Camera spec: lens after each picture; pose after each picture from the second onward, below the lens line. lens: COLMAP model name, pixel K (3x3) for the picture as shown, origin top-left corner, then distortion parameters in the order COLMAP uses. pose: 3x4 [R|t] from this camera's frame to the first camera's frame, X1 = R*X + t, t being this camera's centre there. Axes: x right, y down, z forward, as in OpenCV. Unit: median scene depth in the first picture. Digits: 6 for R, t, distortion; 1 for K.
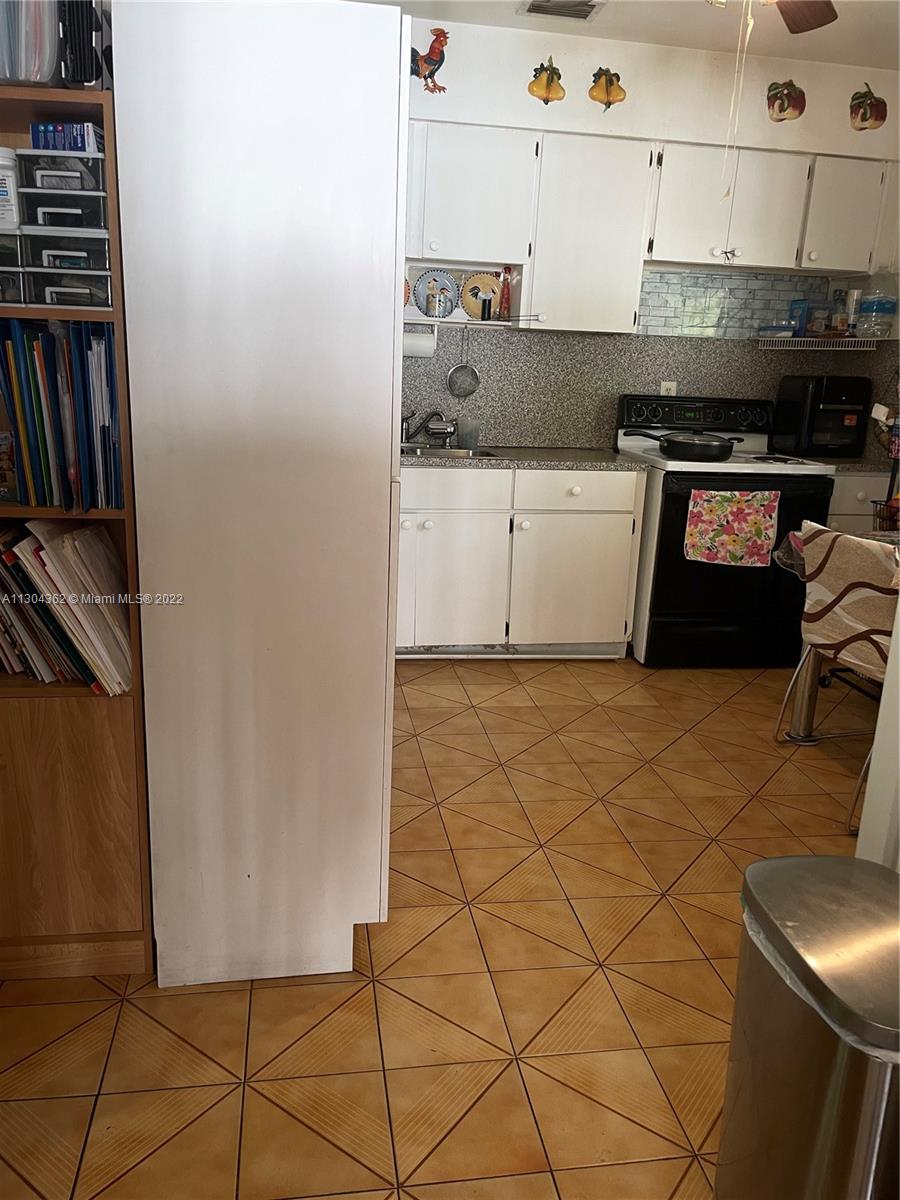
lens RADIAL K [[912.5, 0, 455.9], [0, 912.5, 606.2], [0, 0, 1]] dist [0.051486, -0.035943]
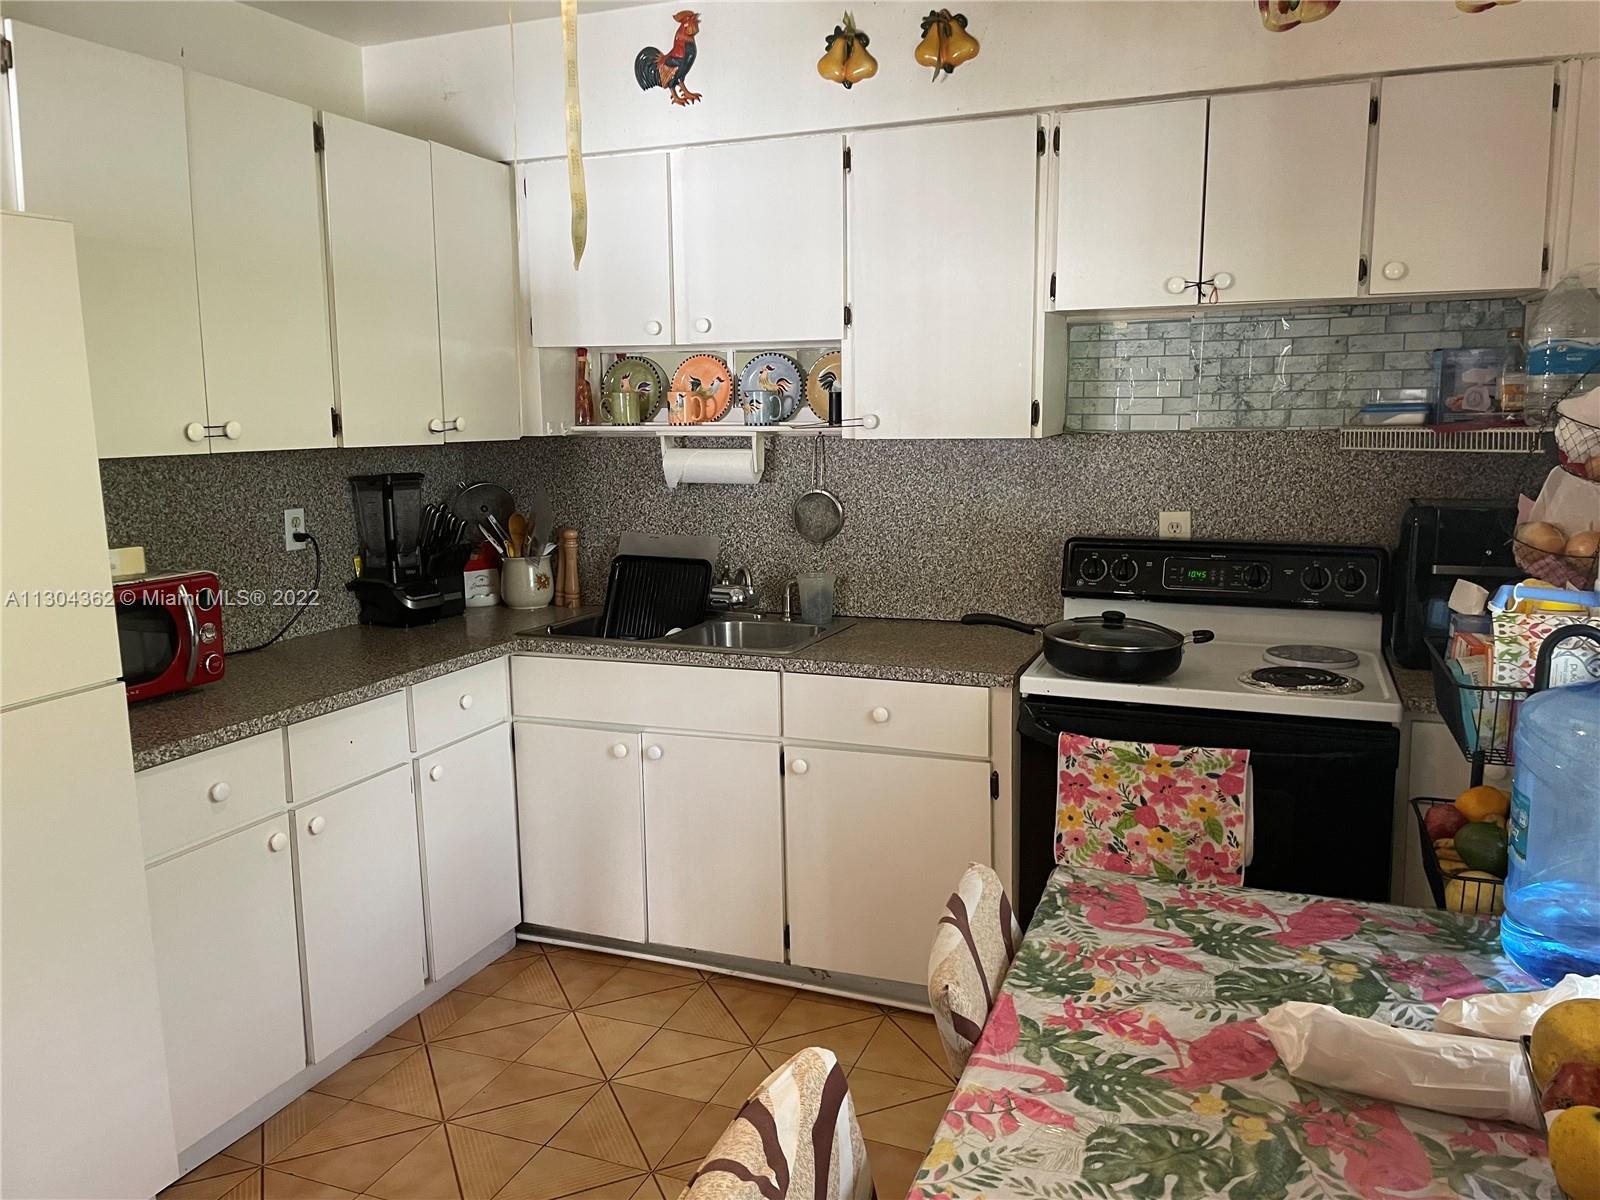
lens RADIAL K [[1216.7, 0, 796.5], [0, 1216.7, 601.1], [0, 0, 1]] dist [0.051486, -0.035943]
pose [[0.859673, 0.027673, -0.510095, 0.471511], [-0.084664, 0.992441, -0.088846, -0.124780], [0.503781, 0.119565, 0.855517, 0.313690]]
